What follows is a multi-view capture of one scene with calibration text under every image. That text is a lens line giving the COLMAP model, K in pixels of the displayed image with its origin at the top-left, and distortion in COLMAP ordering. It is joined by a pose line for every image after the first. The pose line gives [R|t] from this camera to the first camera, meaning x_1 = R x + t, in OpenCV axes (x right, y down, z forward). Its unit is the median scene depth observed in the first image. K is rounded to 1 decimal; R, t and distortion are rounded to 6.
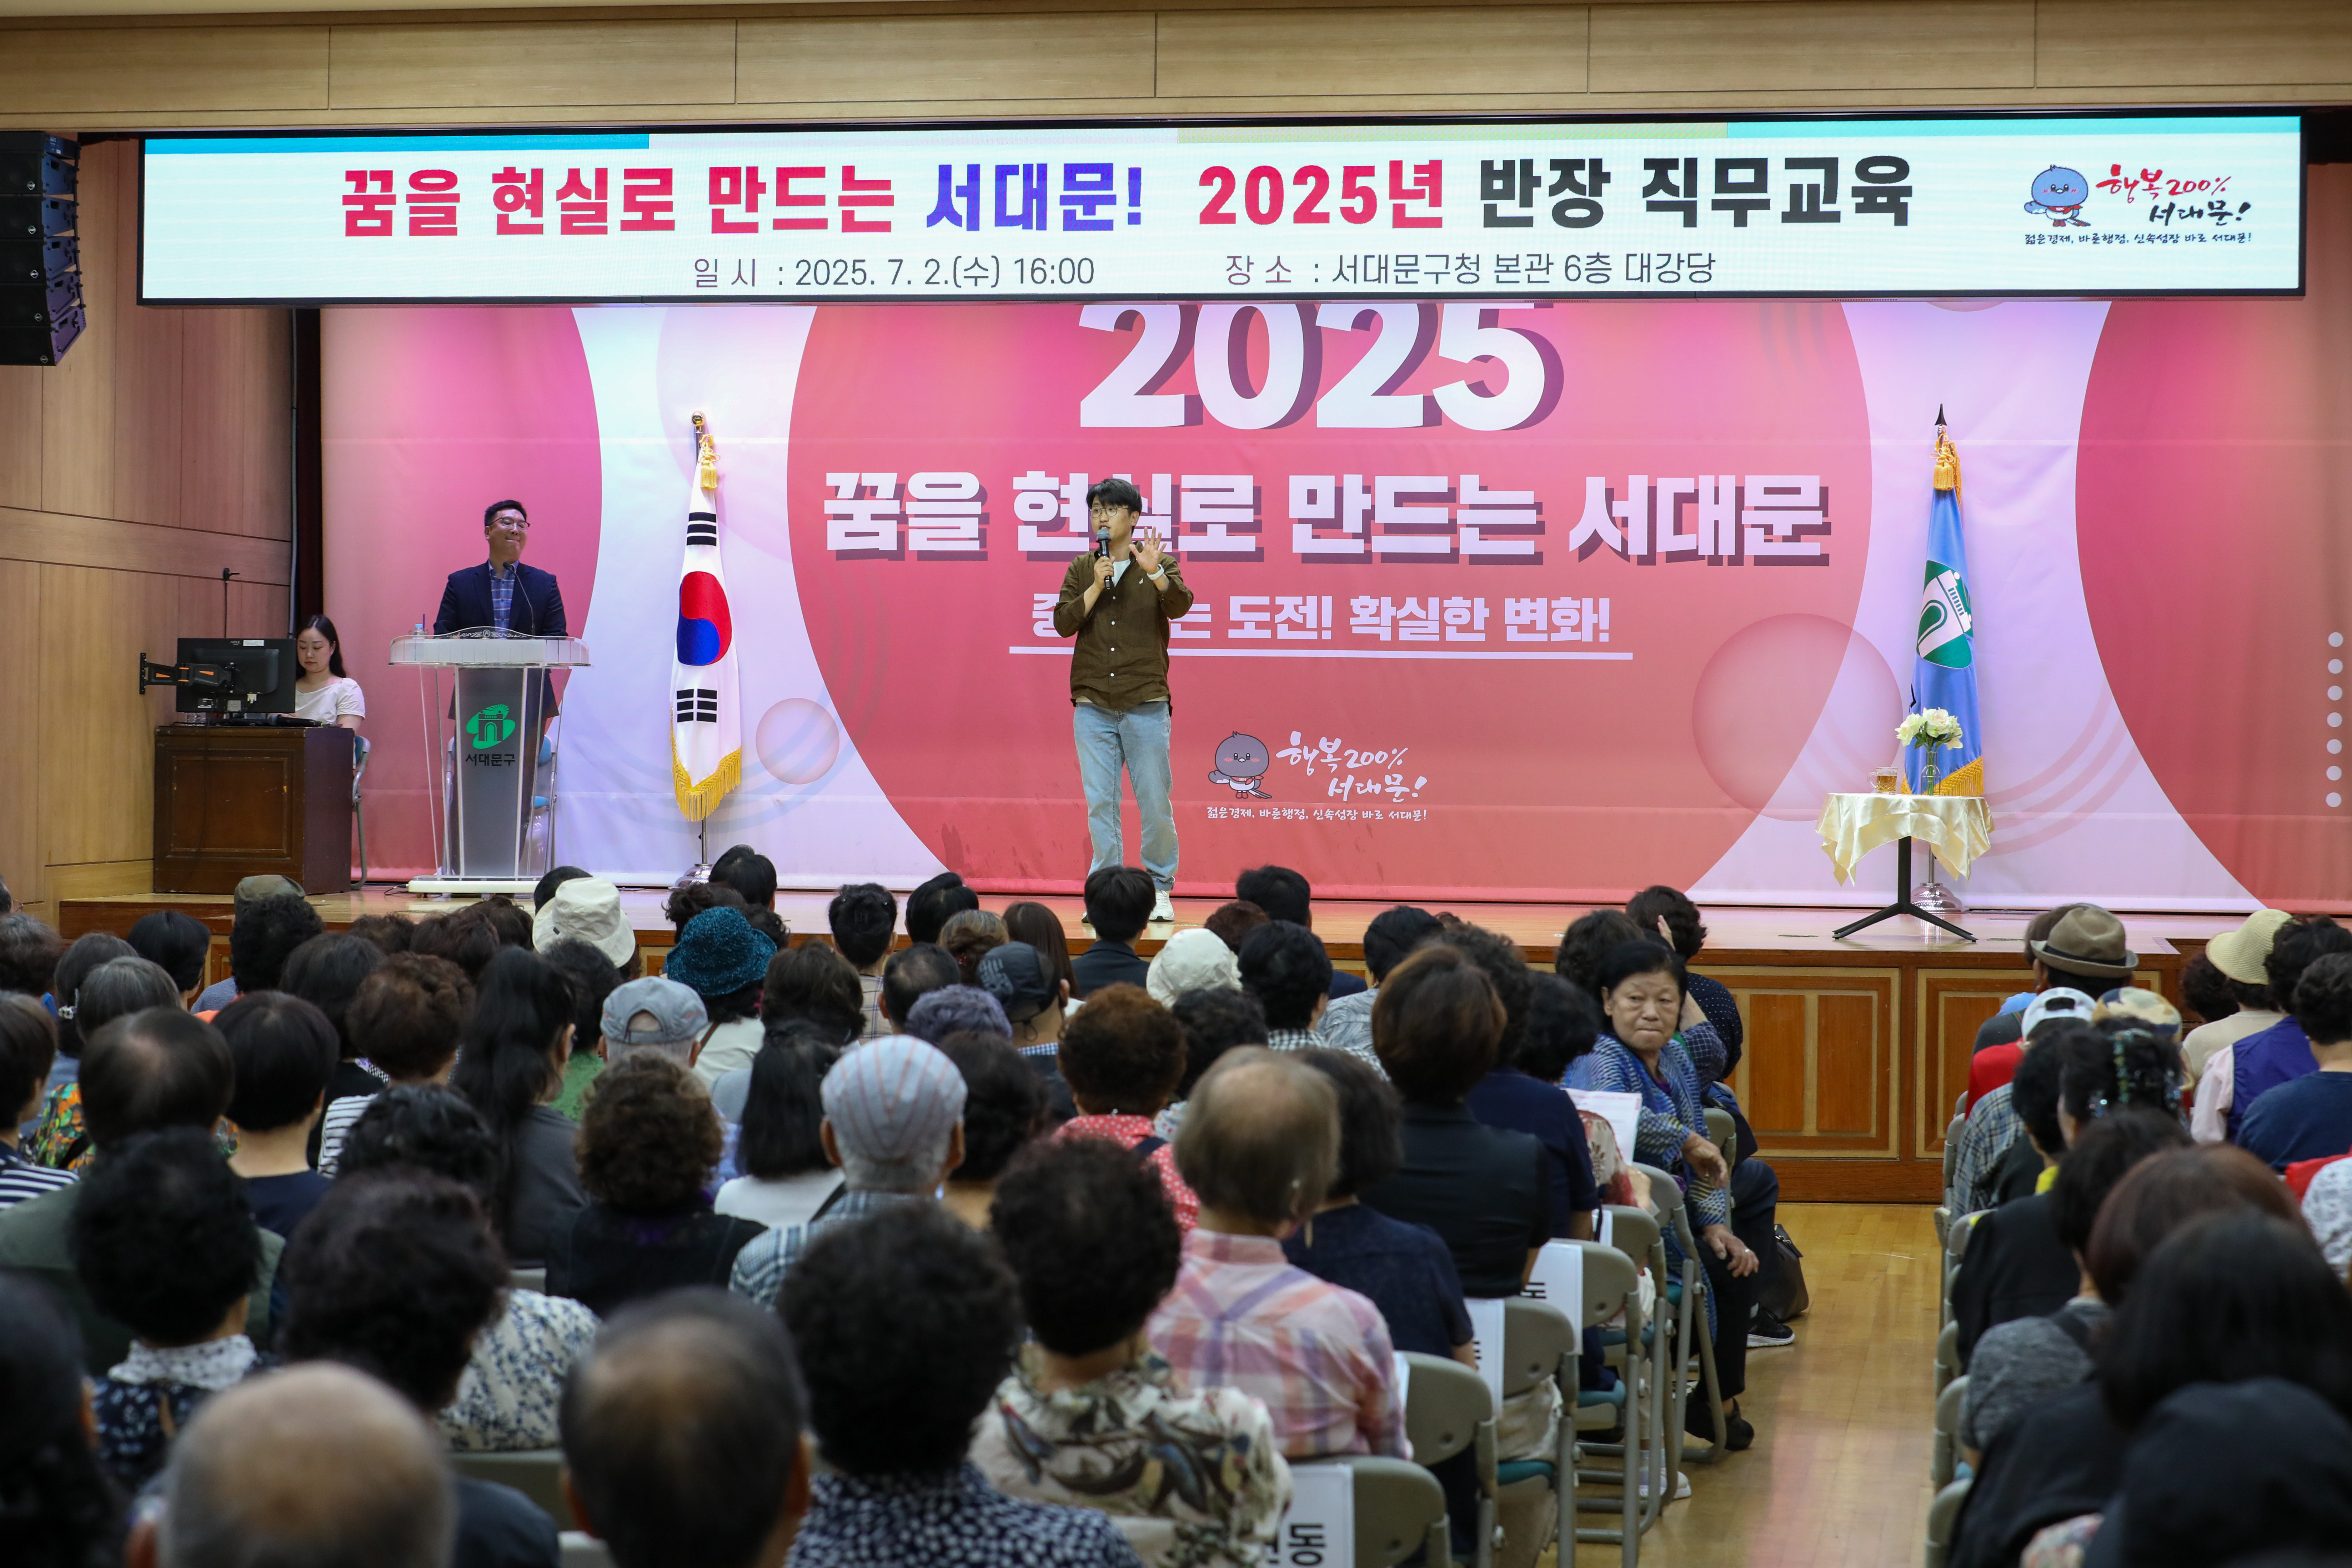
lens RADIAL K [[4851.1, 0, 1176.0], [0, 4851.1, 784.0], [0, 0, 1]] dist [0.030302, -0.380103]
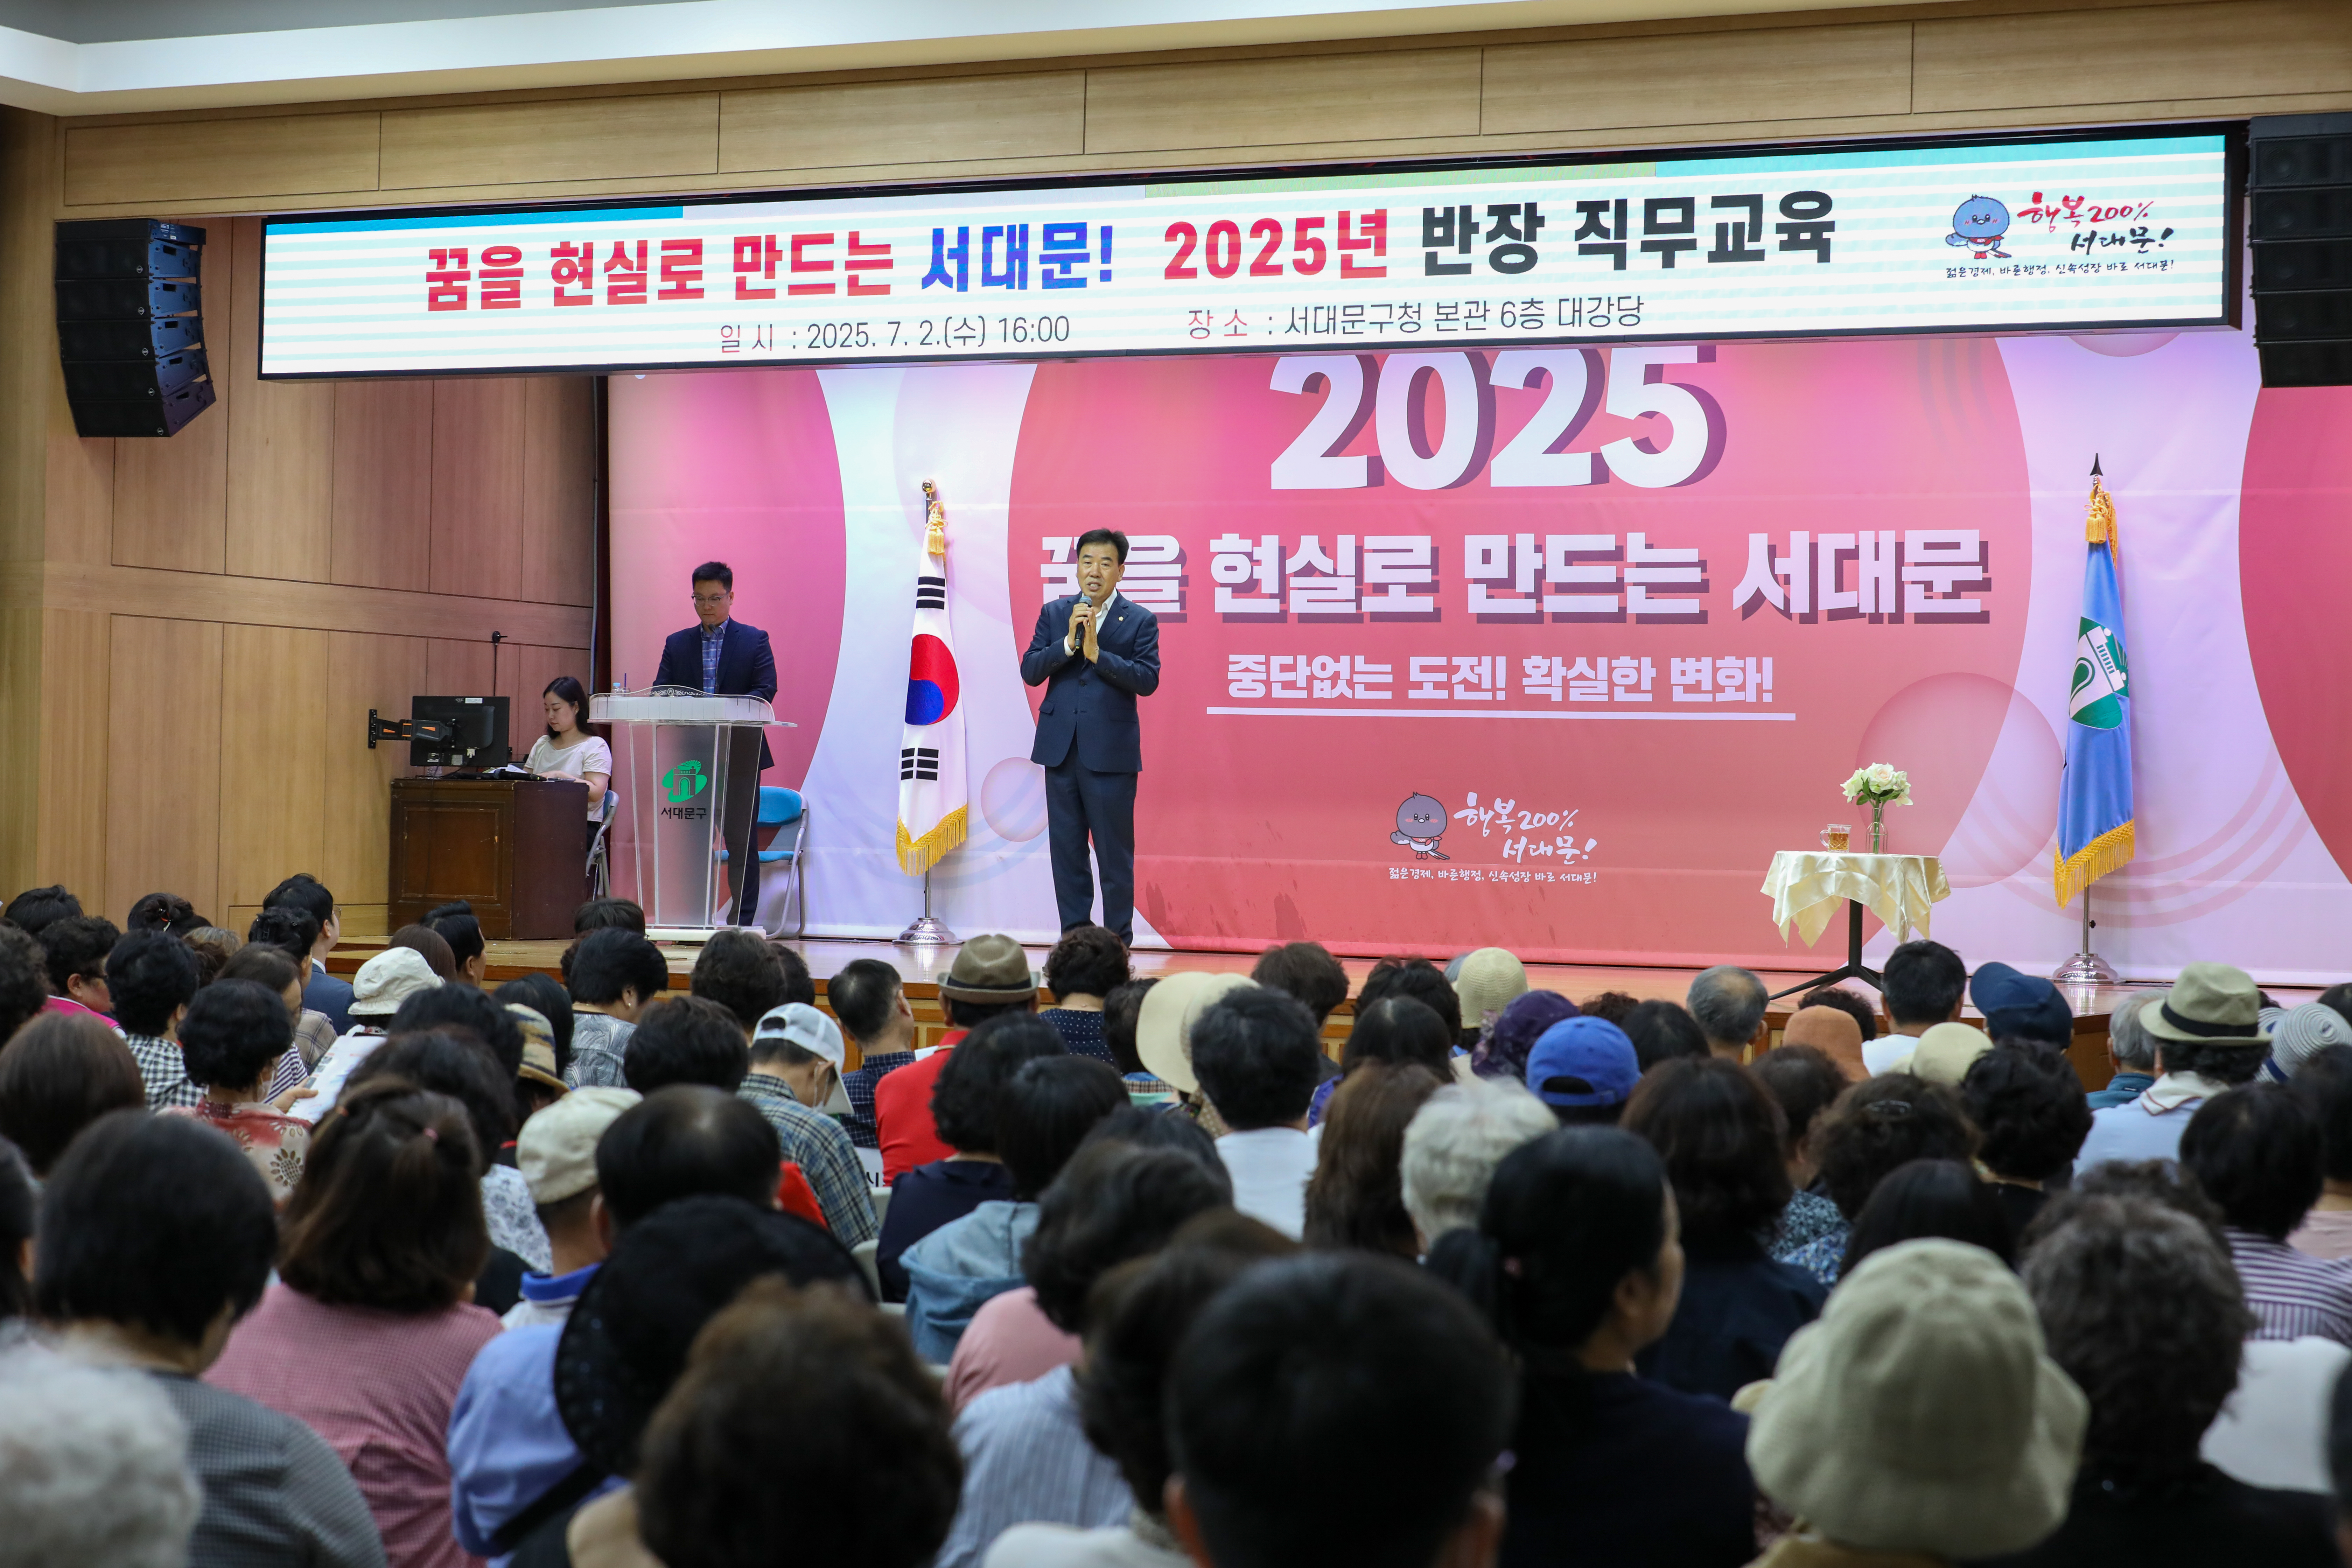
lens RADIAL K [[4770.5, 0, 1176.0], [0, 4770.5, 784.0], [0, 0, 1]] dist [-0.014320, 0.520083]
pose [[0.959083, 0.005965, -0.283064, 0.250025], [-0.012061, 0.999731, -0.019797, 0.007719], [0.282870, 0.022401, 0.958897, 0.046672]]
